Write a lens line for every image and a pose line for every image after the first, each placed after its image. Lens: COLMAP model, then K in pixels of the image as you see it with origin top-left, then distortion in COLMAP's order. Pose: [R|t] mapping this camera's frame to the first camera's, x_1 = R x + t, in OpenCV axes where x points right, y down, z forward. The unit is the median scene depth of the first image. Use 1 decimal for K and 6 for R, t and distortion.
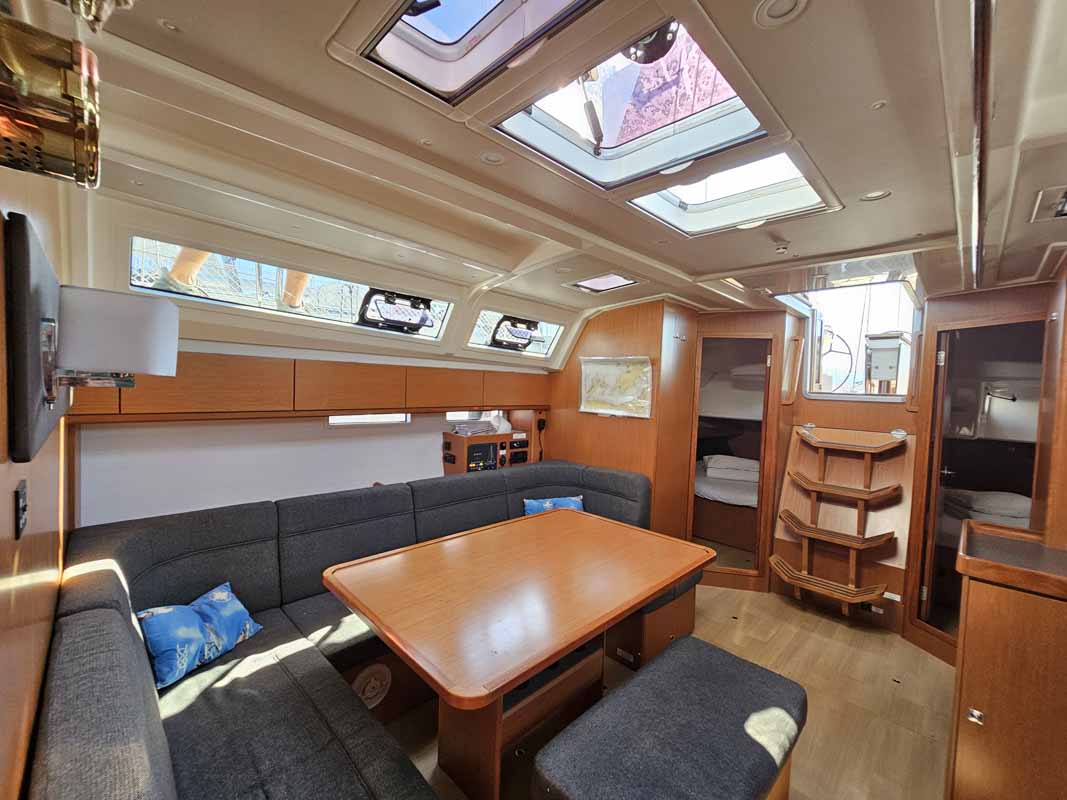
lens RADIAL K [[440.1, 0, 533.4], [0, 440.1, 402.2], [0, 0, 1]] dist [-0.000892, -0.000247]
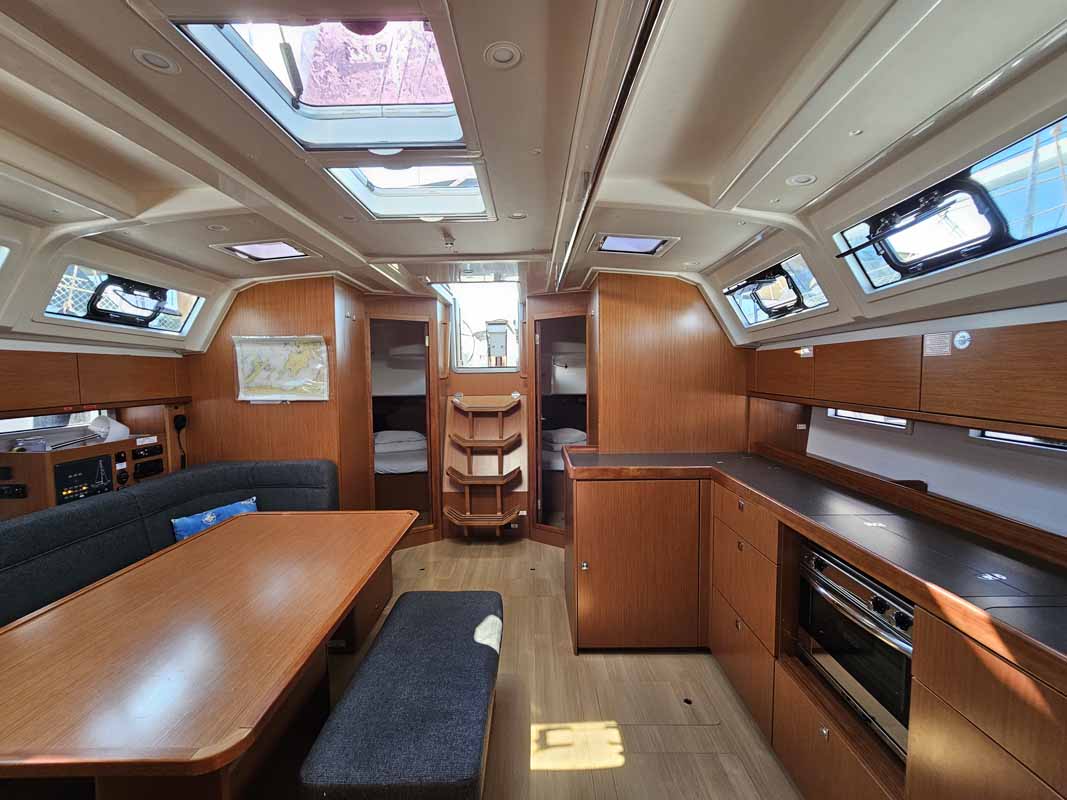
lens RADIAL K [[435.3, 0, 527.5], [0, 435.3, 399.6], [0, 0, 1]] dist [0.001330, 0.000133]
pose [[0.712058, -0.091386, 0.696148, -0.086639], [0.067916, 0.995809, 0.061256, 0.006115], [-0.698828, 0.003662, 0.715280, 0.012081]]
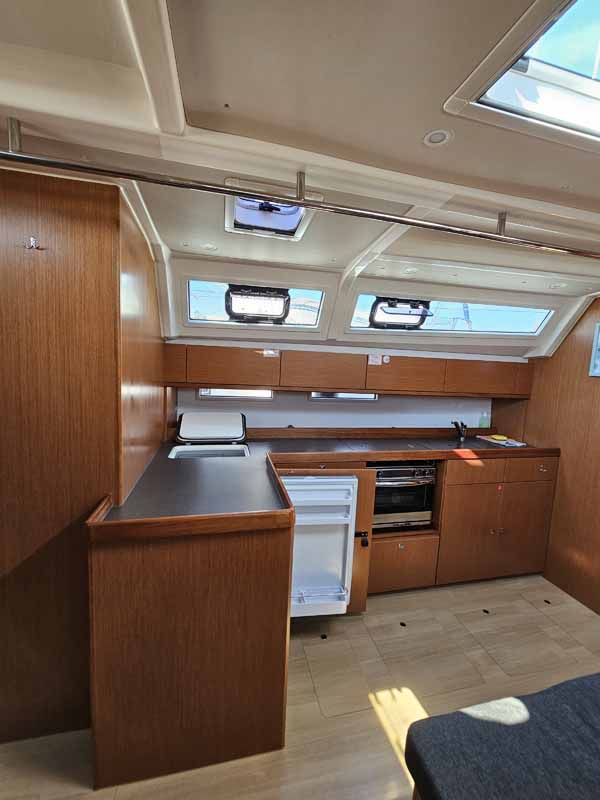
lens RADIAL K [[326.4, 0, 300.0], [0, 326.4, 400.0], [0, 0, 1]] dist [0.001330, 0.000133]
pose [[-0.851117, -0.137548, 0.506636, 0.294350], [-0.059564, 0.984136, 0.167121, -0.020179], [-0.521585, 0.112062, -0.845808, 0.813226]]
